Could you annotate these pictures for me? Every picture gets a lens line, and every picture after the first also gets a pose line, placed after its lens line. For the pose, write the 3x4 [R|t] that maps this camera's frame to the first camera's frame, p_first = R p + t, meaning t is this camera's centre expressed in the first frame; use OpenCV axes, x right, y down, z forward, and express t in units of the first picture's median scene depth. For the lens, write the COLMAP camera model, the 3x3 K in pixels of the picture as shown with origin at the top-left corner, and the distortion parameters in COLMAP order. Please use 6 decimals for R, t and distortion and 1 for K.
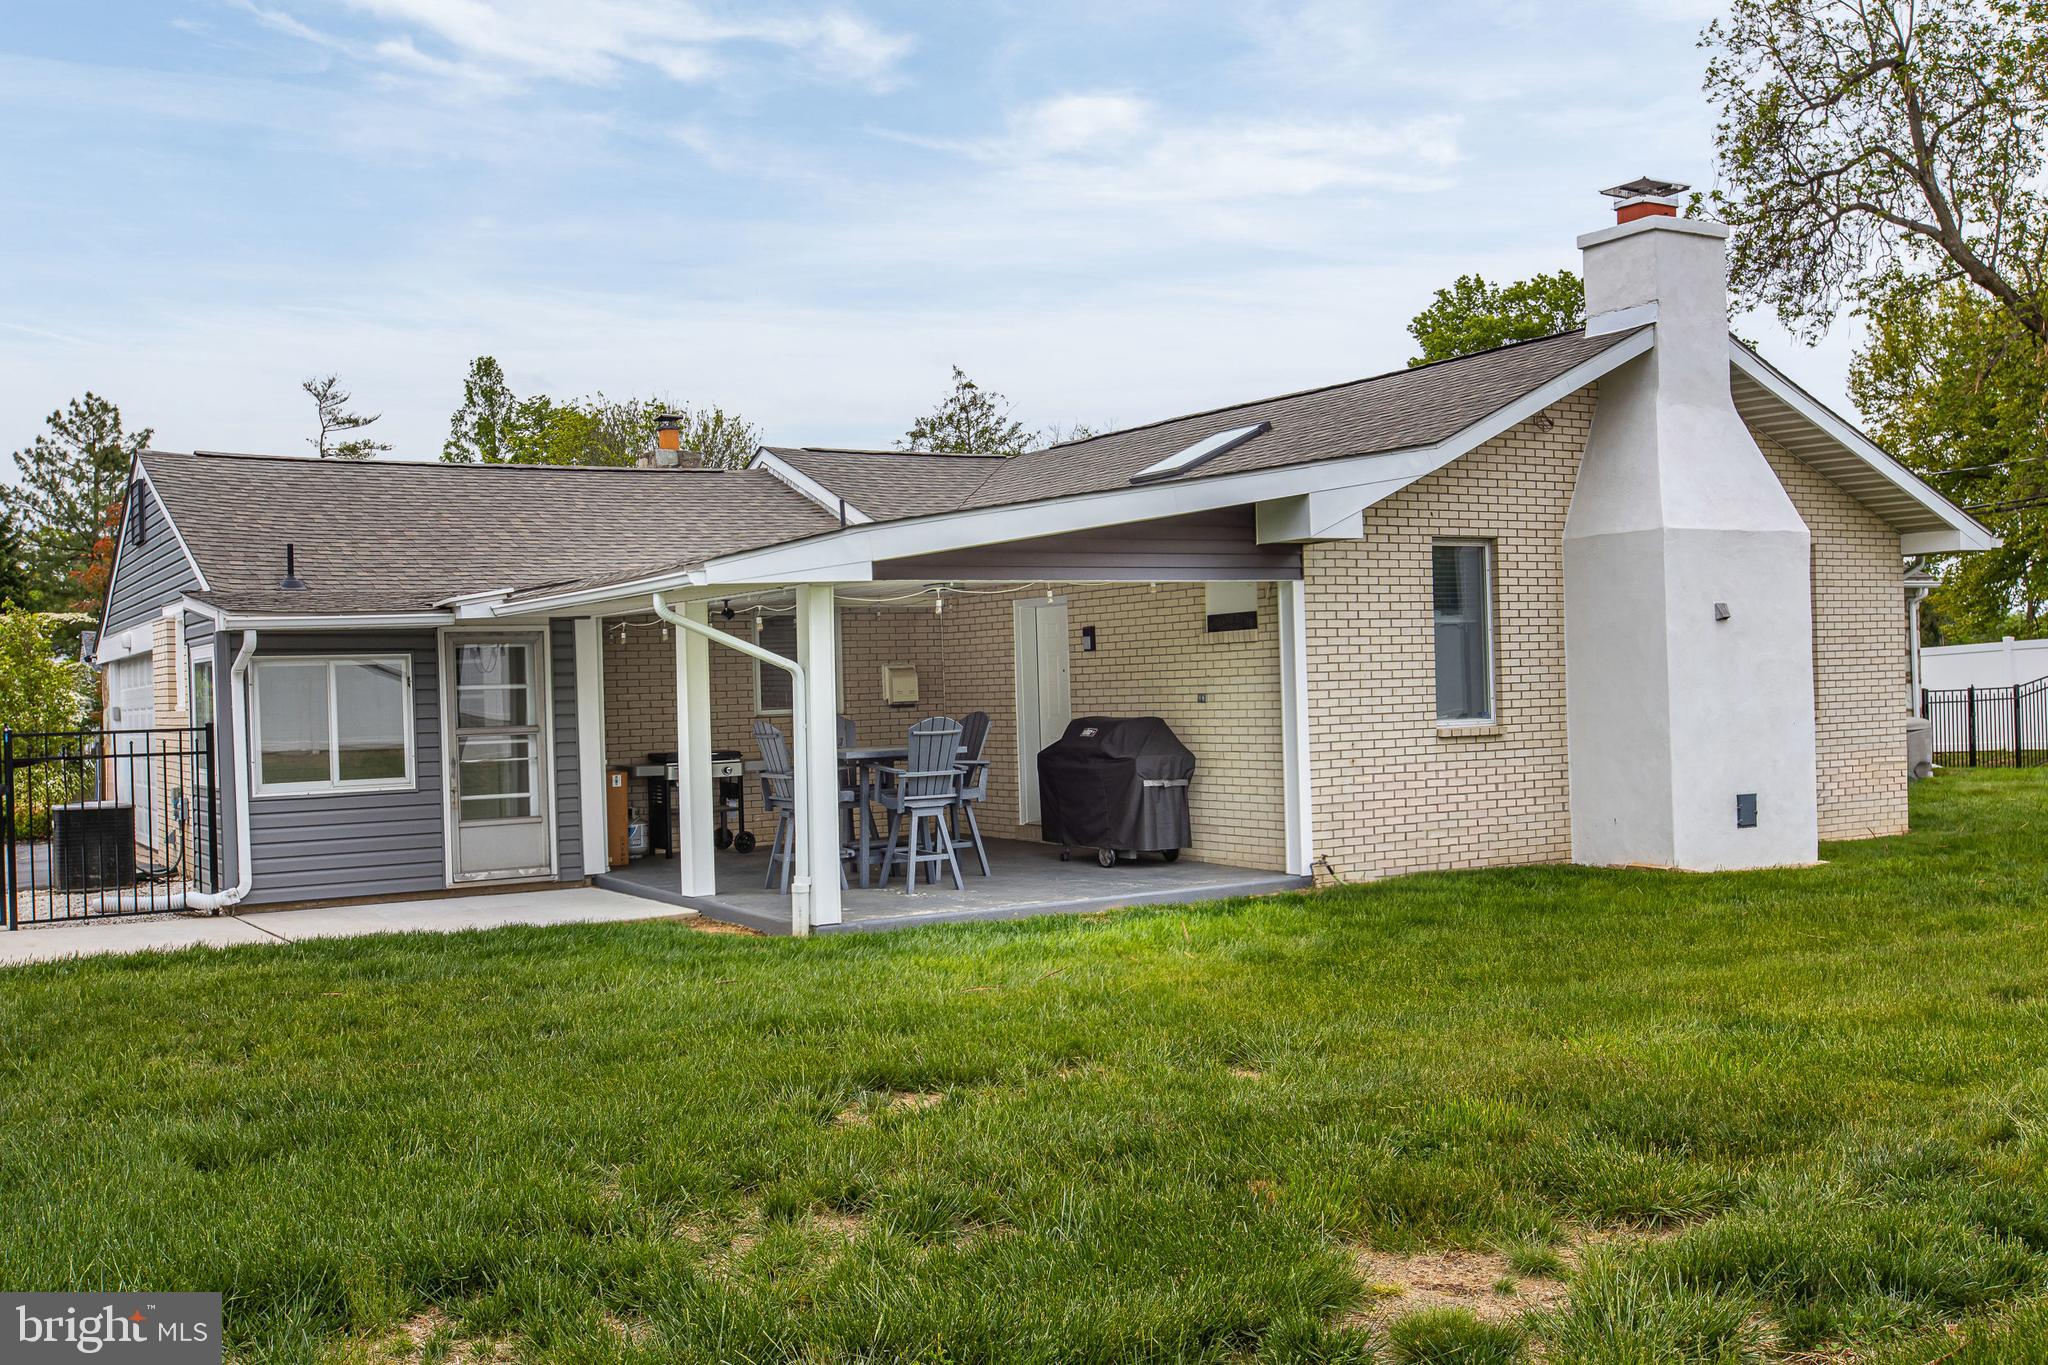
lens RADIAL K [[1964.5, 0, 1028.4], [0, 1964.5, 685.4], [0, 0, 1]] dist [-0.014557, 0.000000]
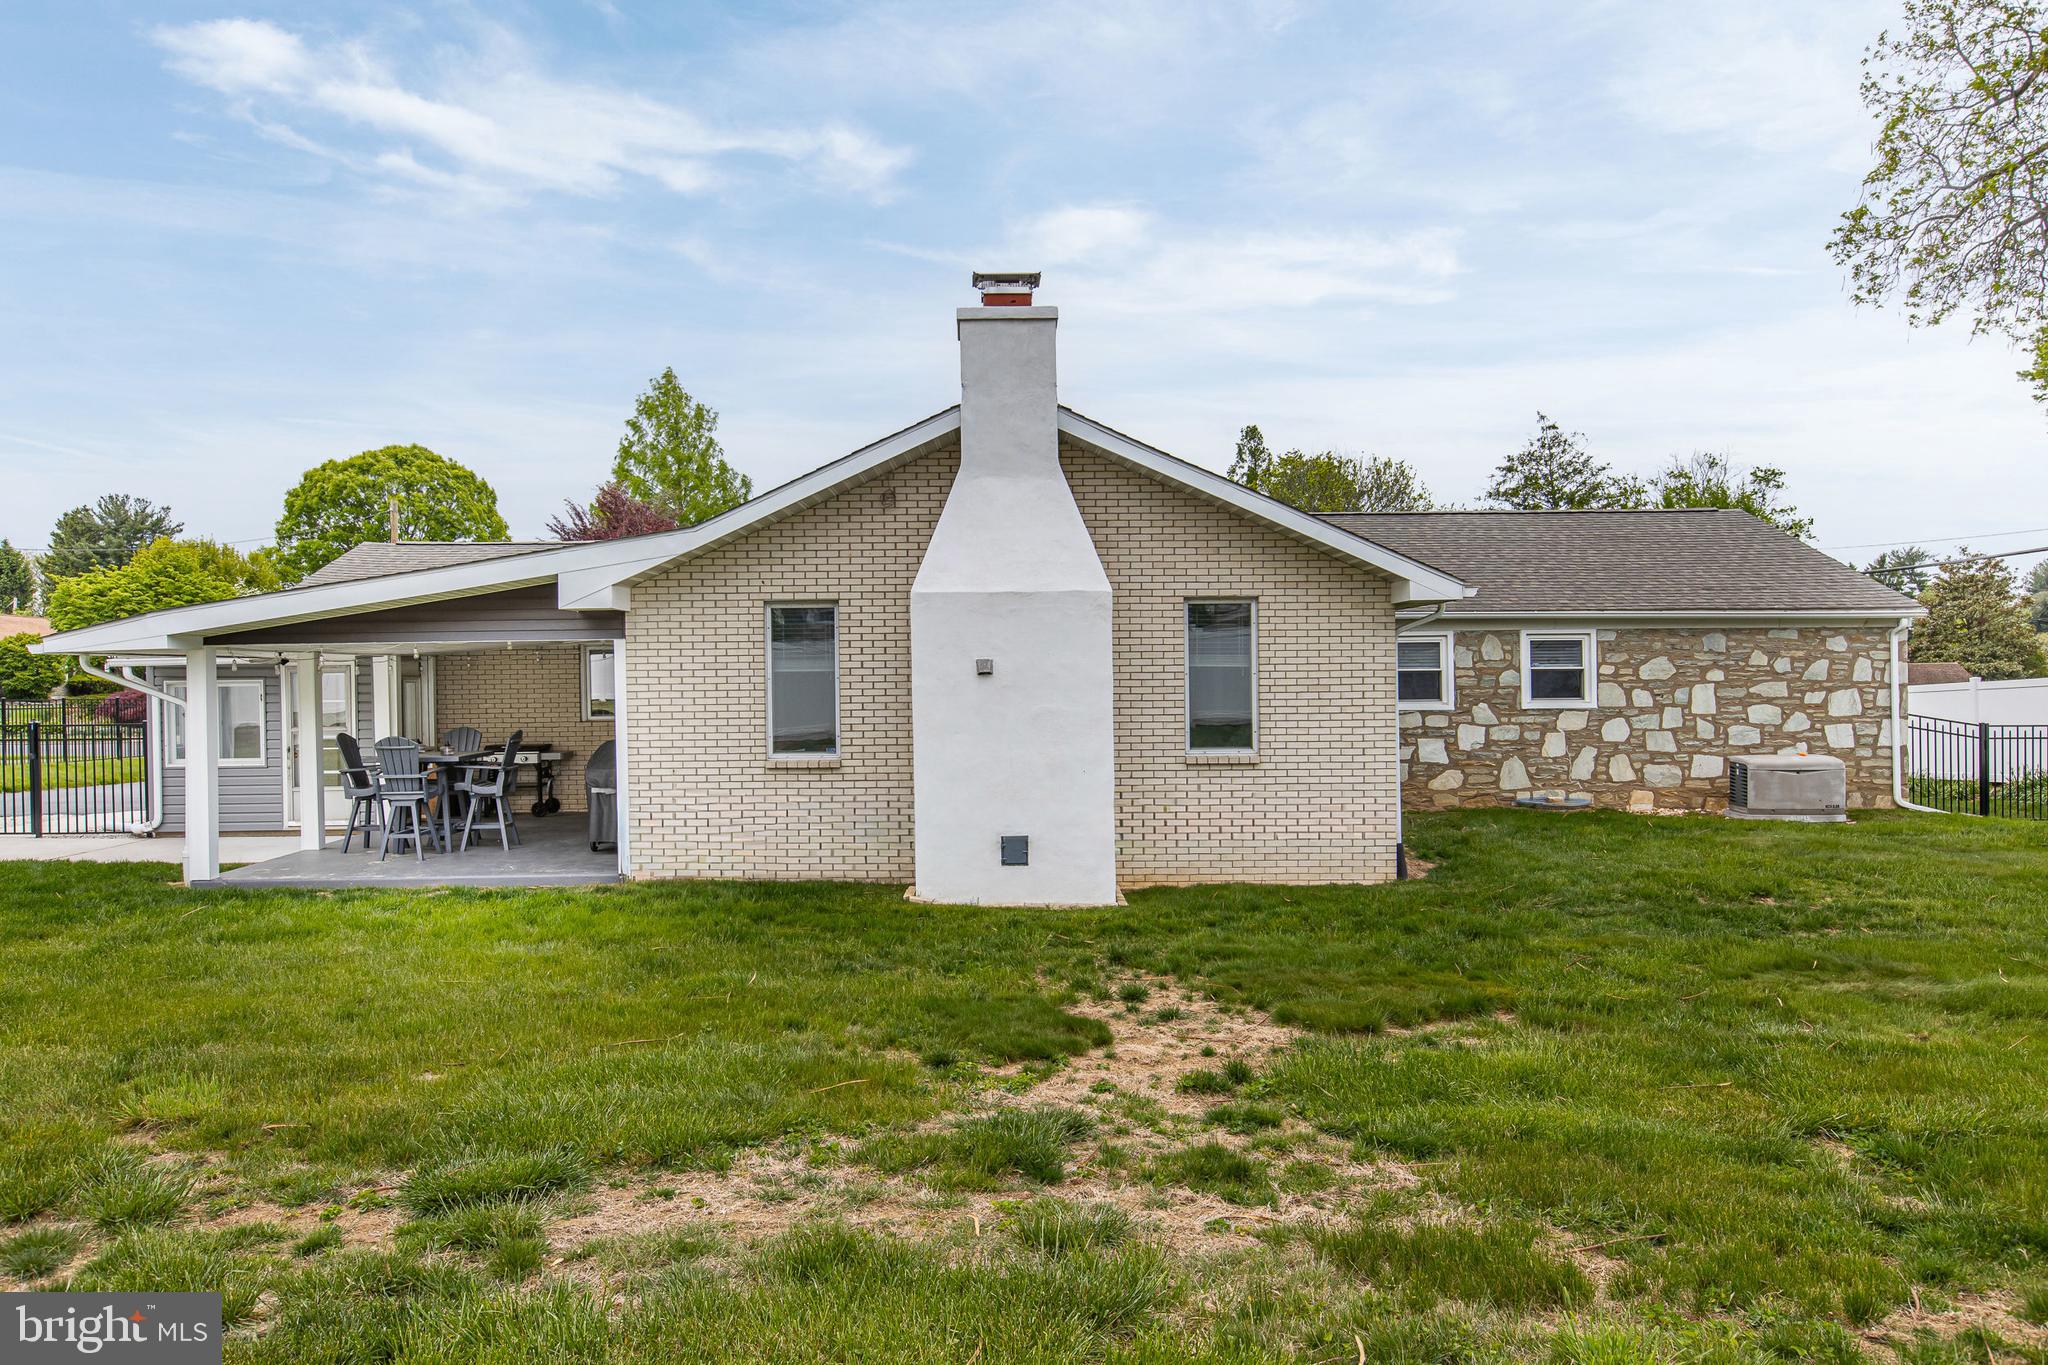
lens RADIAL K [[1438.4, 0, 1006.5], [0, 1438.4, 698.5], [0, 0, 1]] dist [-0.005057, 0.003071]
pose [[0.854651, 0.029751, -0.518350, 0.780946], [-0.014839, 0.999349, 0.032892, -0.046772], [0.518991, -0.020419, 0.854536, 0.319725]]
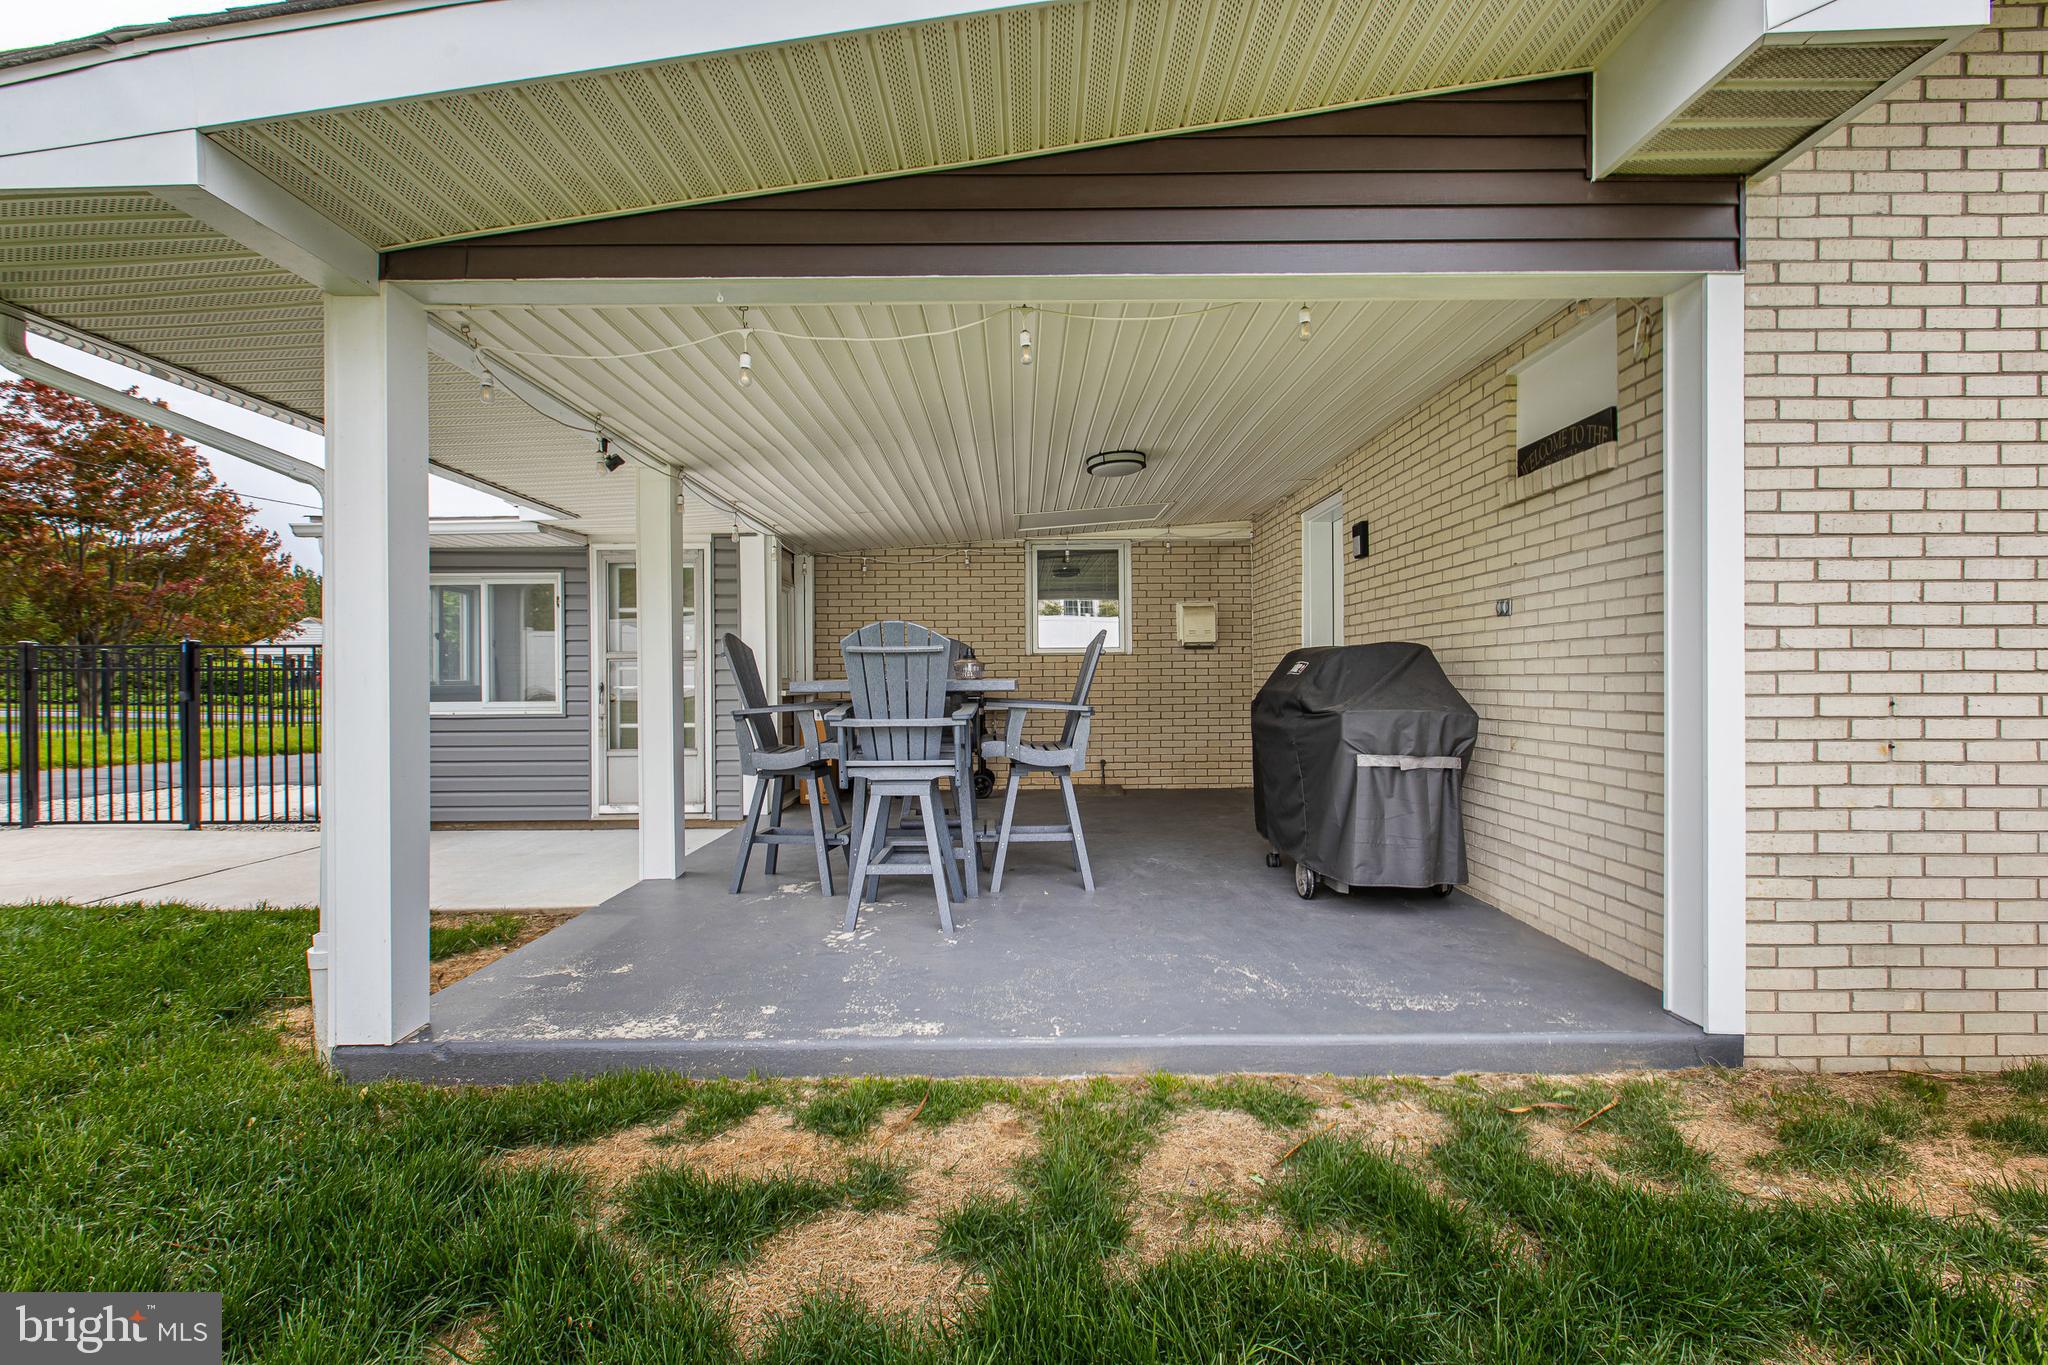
lens RADIAL K [[924.2, 0, 1003.7], [0, 924.2, 689.9], [0, 0, 1]] dist [0.002915, 0.000205]
pose [[0.845298, 0.029458, -0.533483, 0.109979], [-0.017983, 0.999482, 0.026697, 0.025051], [0.533993, -0.012974, 0.845389, 0.721834]]
